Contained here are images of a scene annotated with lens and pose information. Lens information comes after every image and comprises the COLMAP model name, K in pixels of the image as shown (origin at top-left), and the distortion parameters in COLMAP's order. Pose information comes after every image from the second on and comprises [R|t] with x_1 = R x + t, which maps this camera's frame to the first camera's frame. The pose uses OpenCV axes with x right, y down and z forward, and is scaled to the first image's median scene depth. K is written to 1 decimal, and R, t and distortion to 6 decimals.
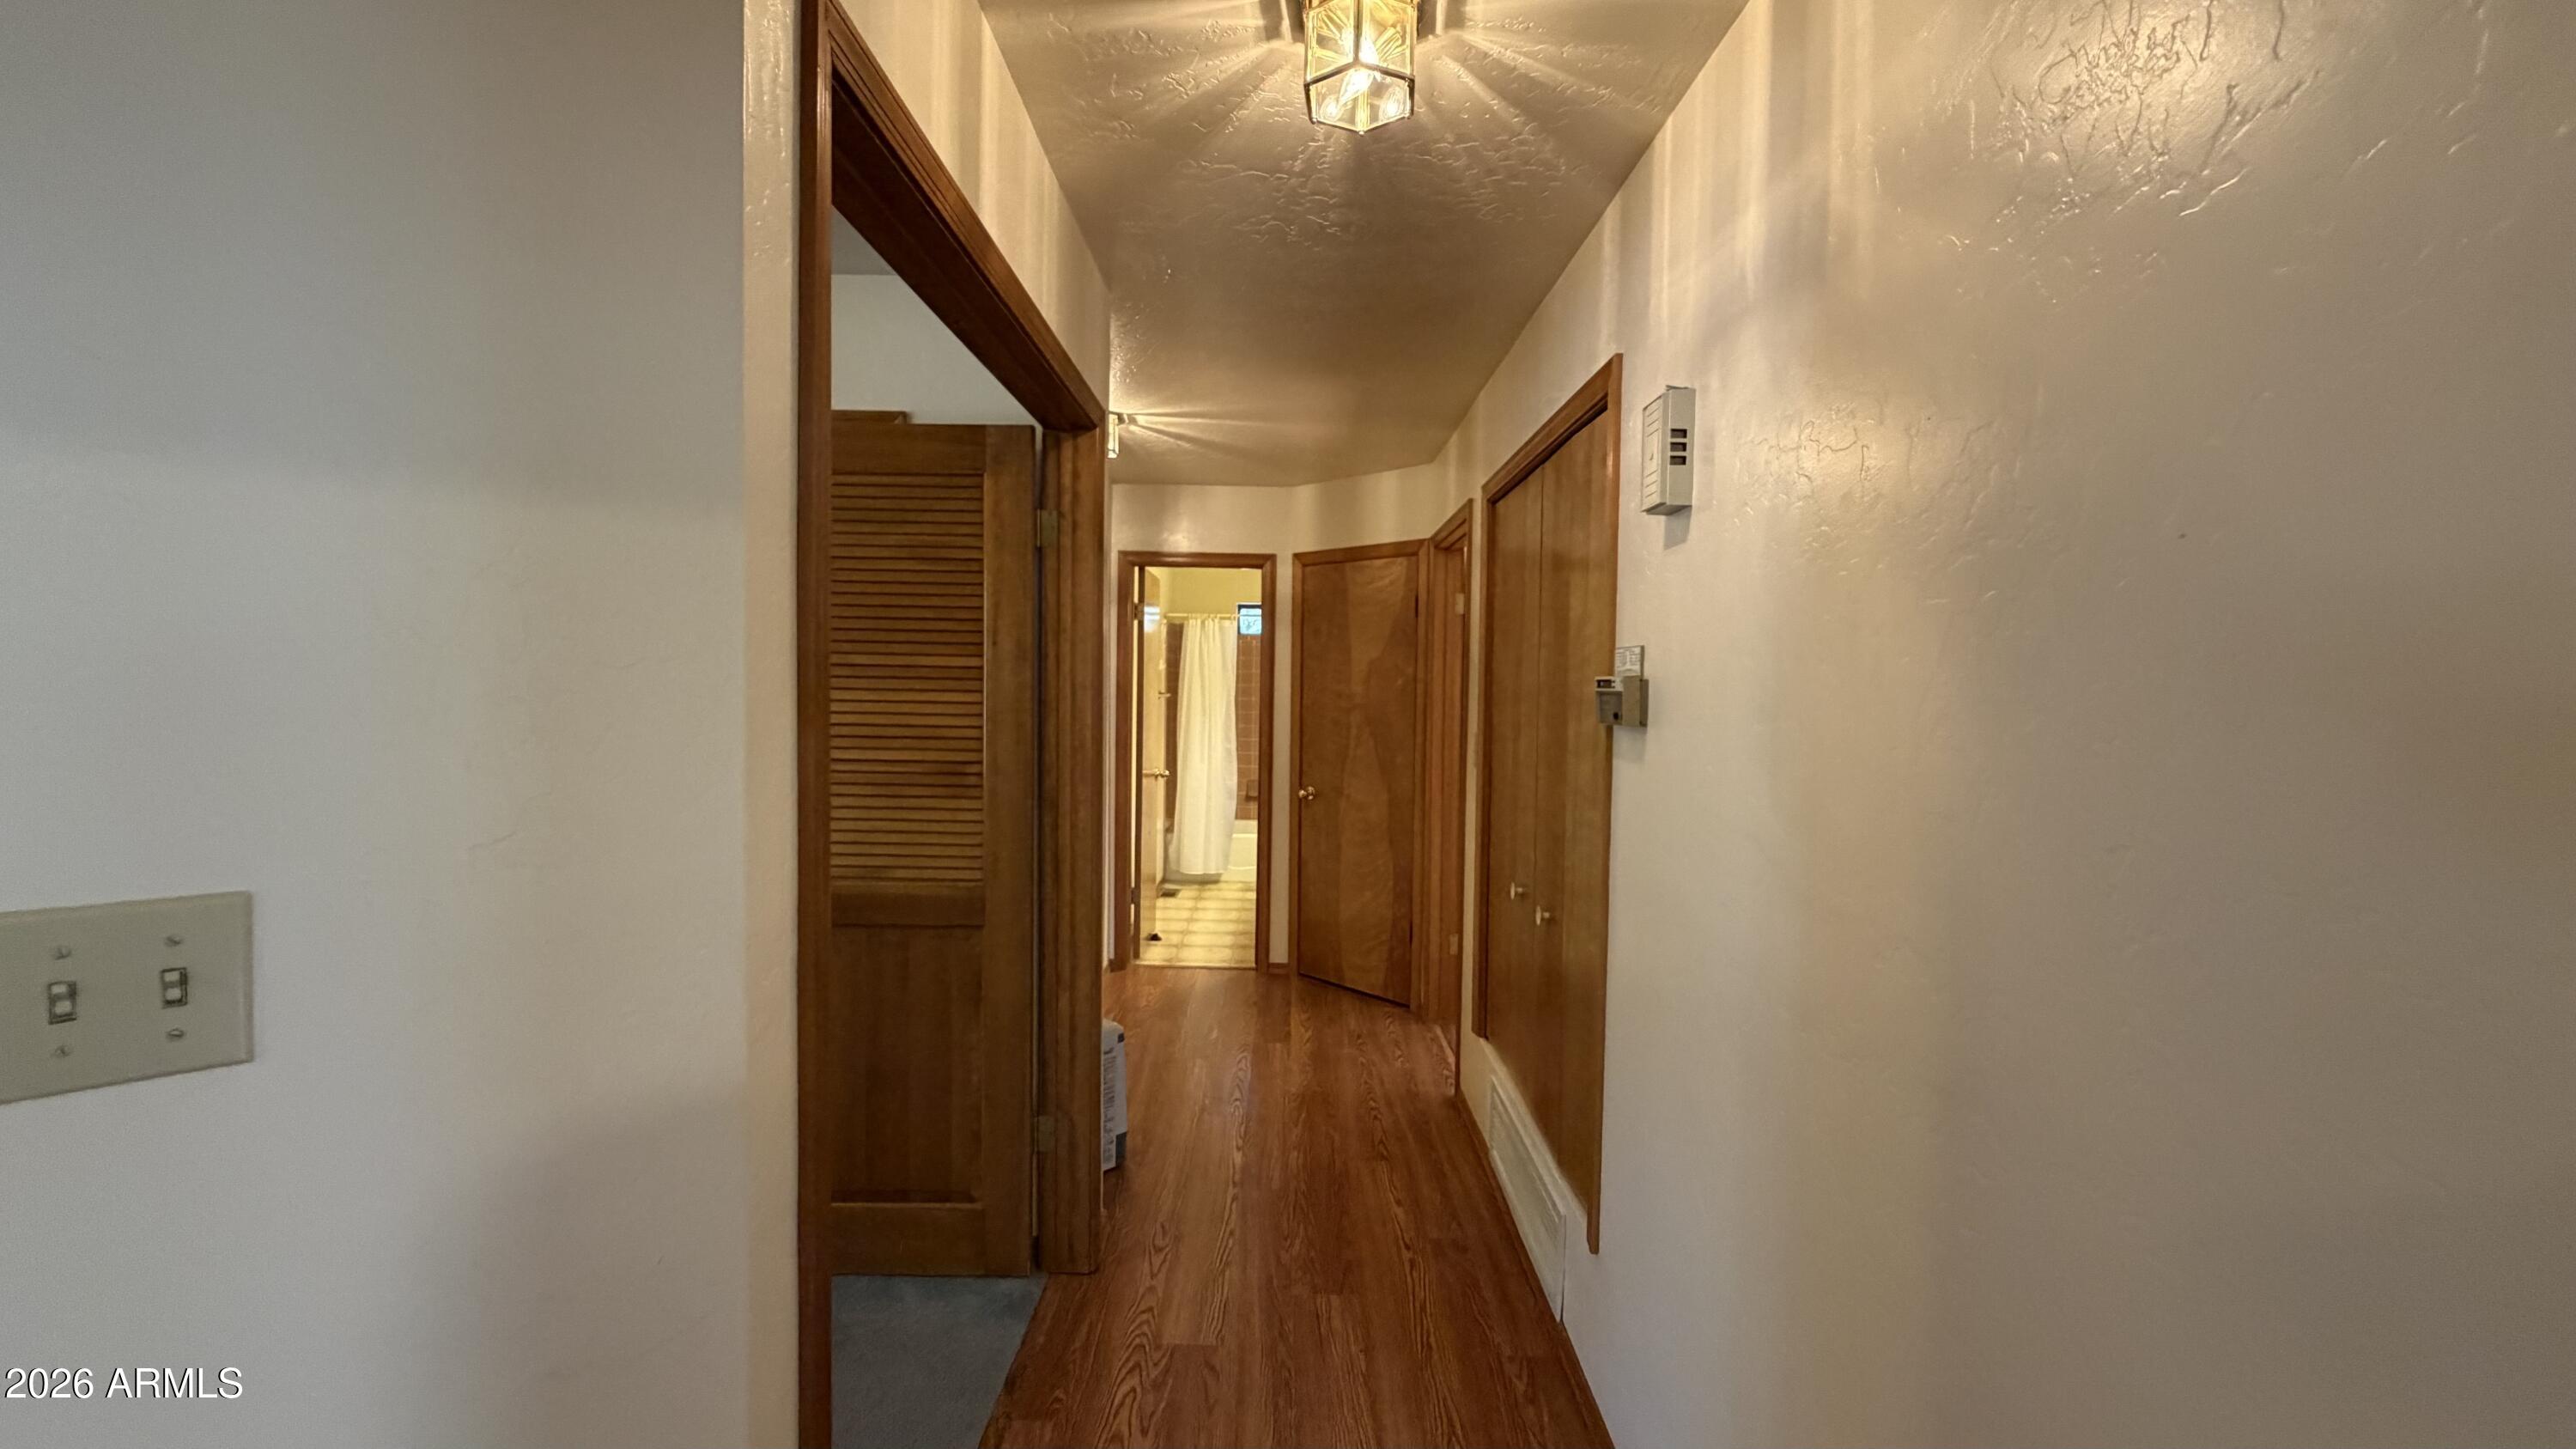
lens RADIAL K [[1025.3, 0, 1286.4], [0, 1025.3, 729.1], [0, 0, 1]] dist [-0.001801, 0.000906]
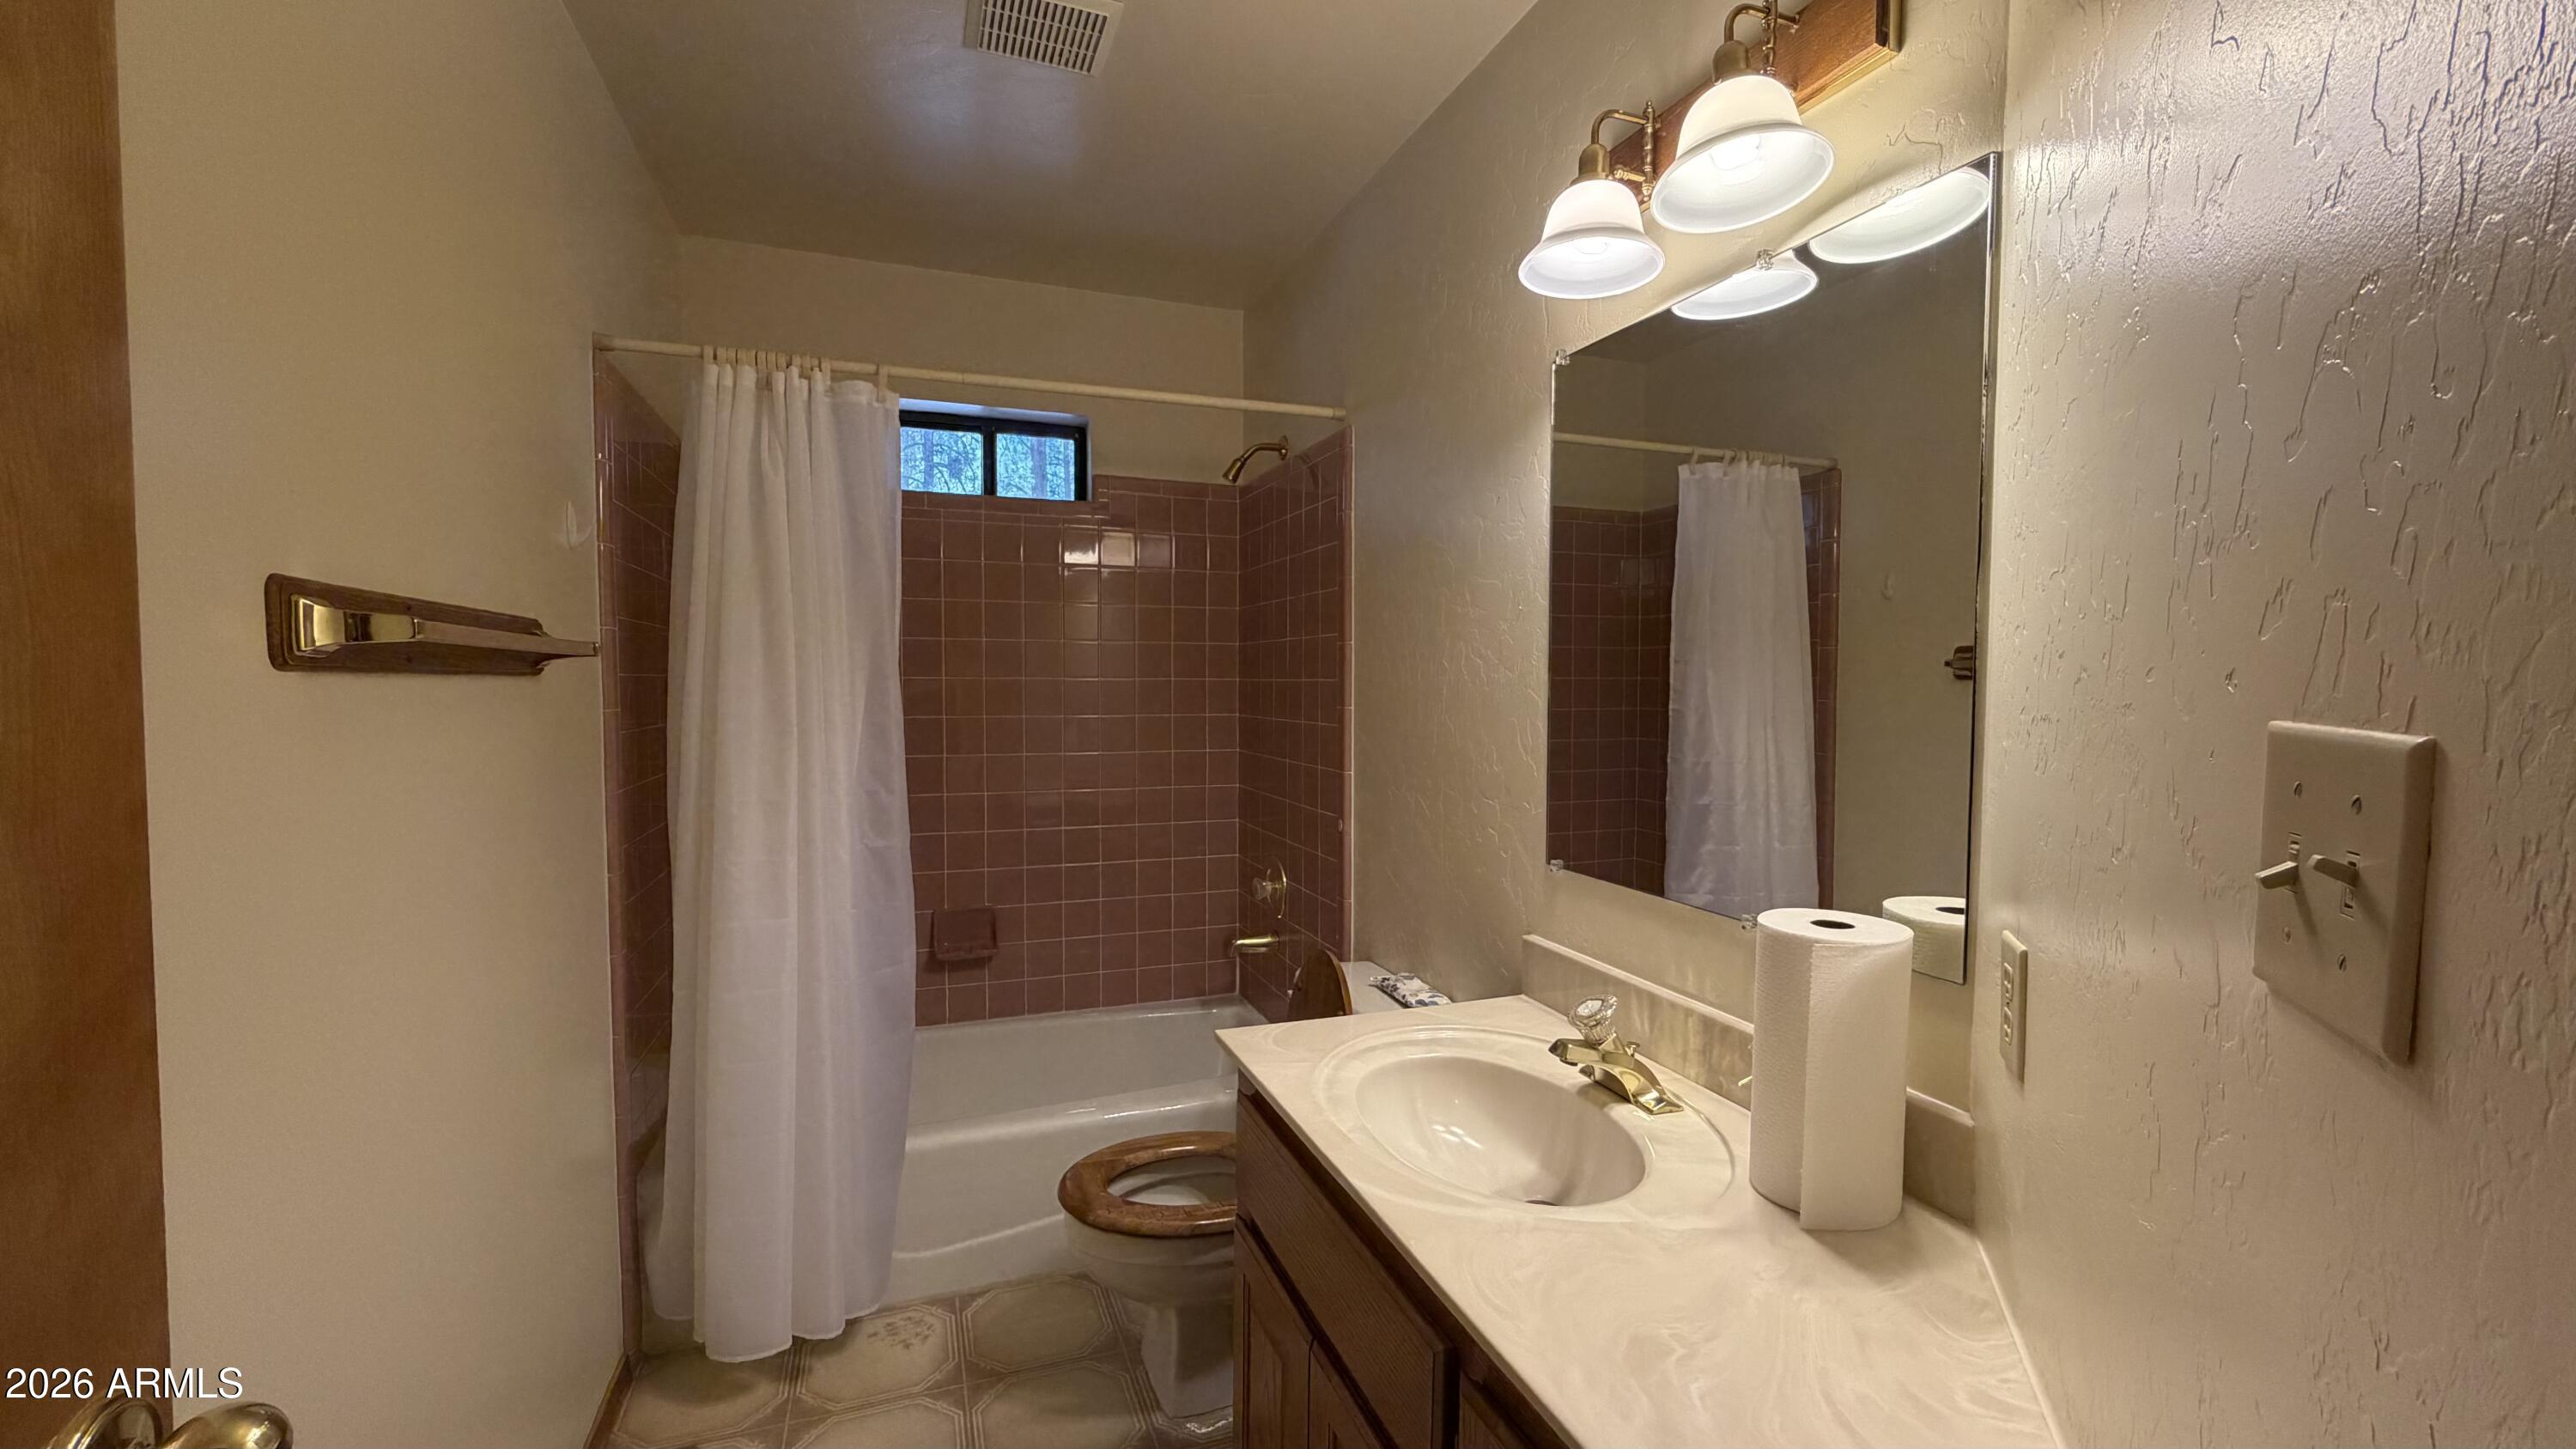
lens RADIAL K [[1025.3, 0, 1288.2], [0, 1025.3, 726.0], [0, 0, 1]] dist [-0.001801, 0.000906]
pose [[0.932508, -0.026681, 0.360162, -0.052576], [0.021904, 0.999610, 0.017340, -0.017461], [-0.360484, -0.008281, 0.932729, 0.700530]]
